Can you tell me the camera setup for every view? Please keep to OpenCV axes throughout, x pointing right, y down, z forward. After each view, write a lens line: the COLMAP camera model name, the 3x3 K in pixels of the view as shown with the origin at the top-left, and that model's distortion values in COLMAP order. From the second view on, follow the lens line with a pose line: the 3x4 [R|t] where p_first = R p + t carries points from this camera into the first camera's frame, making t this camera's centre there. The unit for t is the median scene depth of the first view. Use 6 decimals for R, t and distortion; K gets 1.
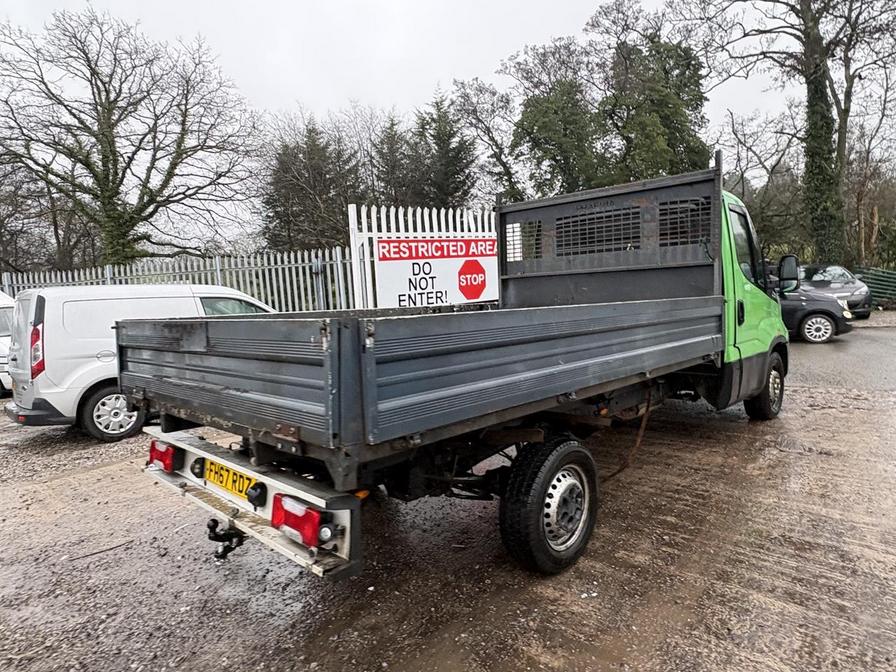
lens RADIAL K [[563.5, 0, 444.2], [0, 563.5, 342.7], [0, 0, 1]] dist [0.000422, -0.000981]
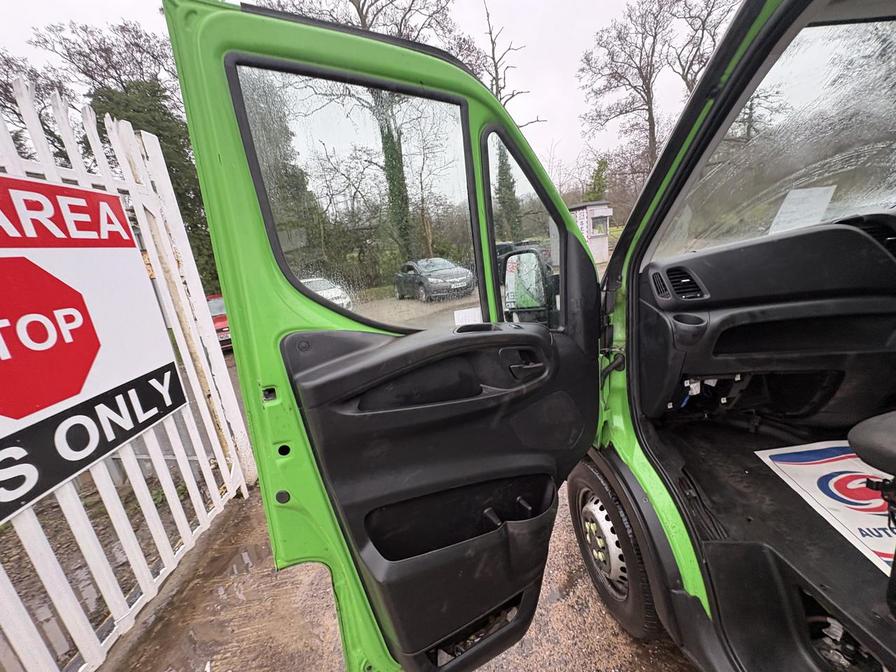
lens RADIAL K [[355.1, 0, 447.5], [0, 355.1, 337.7], [0, 0, 1]] dist [-0.004026, 0.001893]
pose [[0.648122, -0.215280, 0.730474, 0.042125], [0.182690, 0.975154, 0.125297, -0.069987], [-0.739298, 0.052243, 0.671349, 0.546069]]
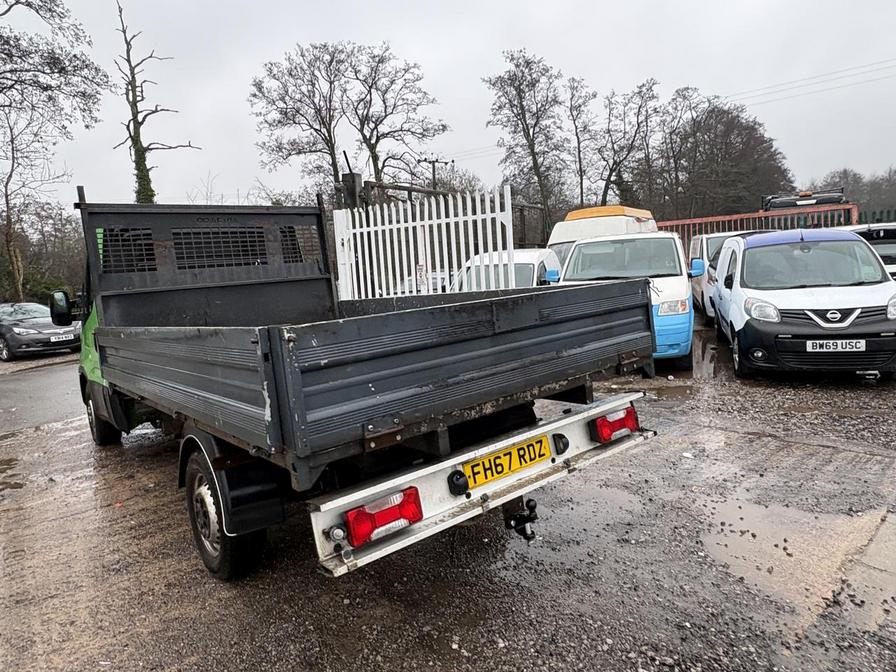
lens RADIAL K [[563.5, 0, 449.8], [0, 563.5, 334.3], [0, 0, 1]] dist [0.000422, -0.000981]
pose [[0.109884, -0.067258, 0.991666, -0.299217], [0.167673, 0.984663, 0.048204, -0.008521], [-0.979700, 0.160979, 0.119476, 0.211786]]
